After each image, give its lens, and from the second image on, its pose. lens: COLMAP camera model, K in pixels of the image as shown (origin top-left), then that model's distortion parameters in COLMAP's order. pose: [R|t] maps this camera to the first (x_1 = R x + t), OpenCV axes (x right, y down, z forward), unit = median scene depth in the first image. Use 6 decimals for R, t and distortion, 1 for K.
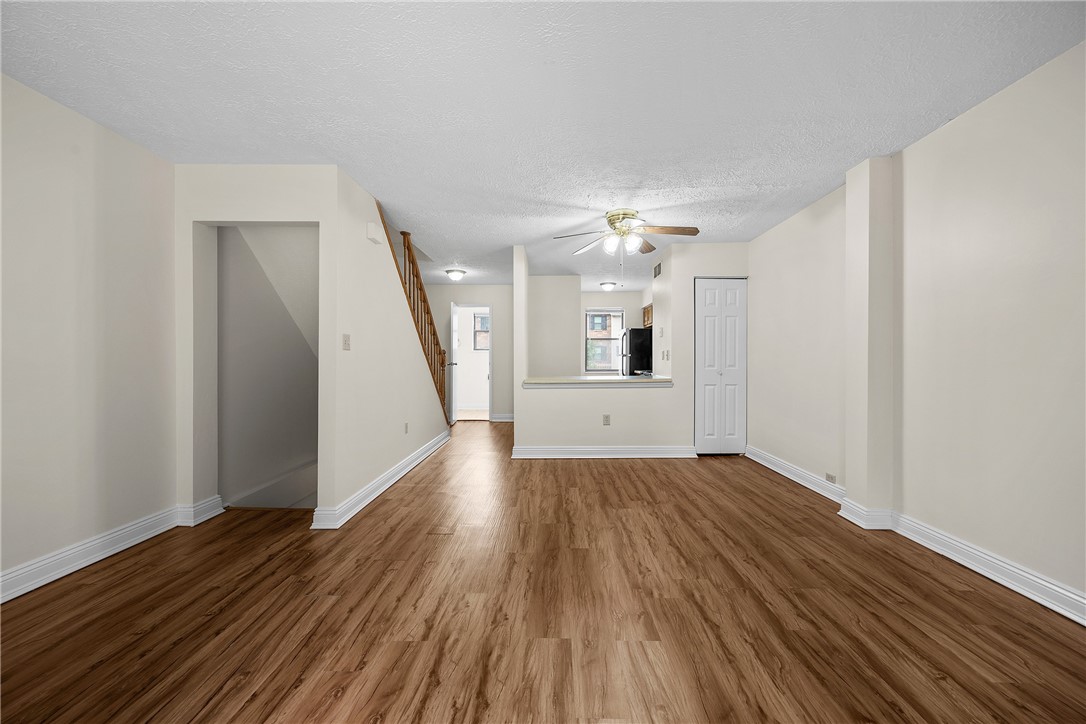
lens RADIAL K [[425.1, 0, 544.0], [0, 425.1, 357.5], [0, 0, 1]] dist [0.000700, -0.000414]
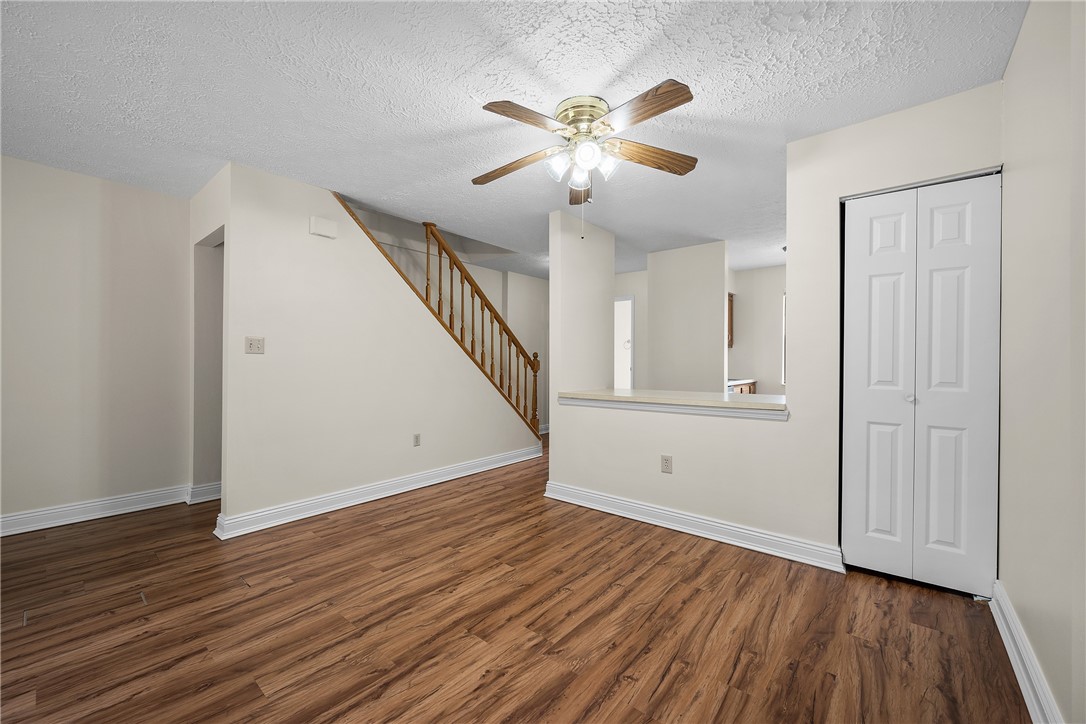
lens RADIAL K [[425.1, 0, 542.9], [0, 425.1, 359.9], [0, 0, 1]] dist [0.000700, -0.000414]
pose [[0.777786, 0.002050, -0.628526, 0.614387], [-0.002779, 0.999996, -0.000178, -0.005613], [0.628523, 0.001885, 0.777789, 0.639217]]
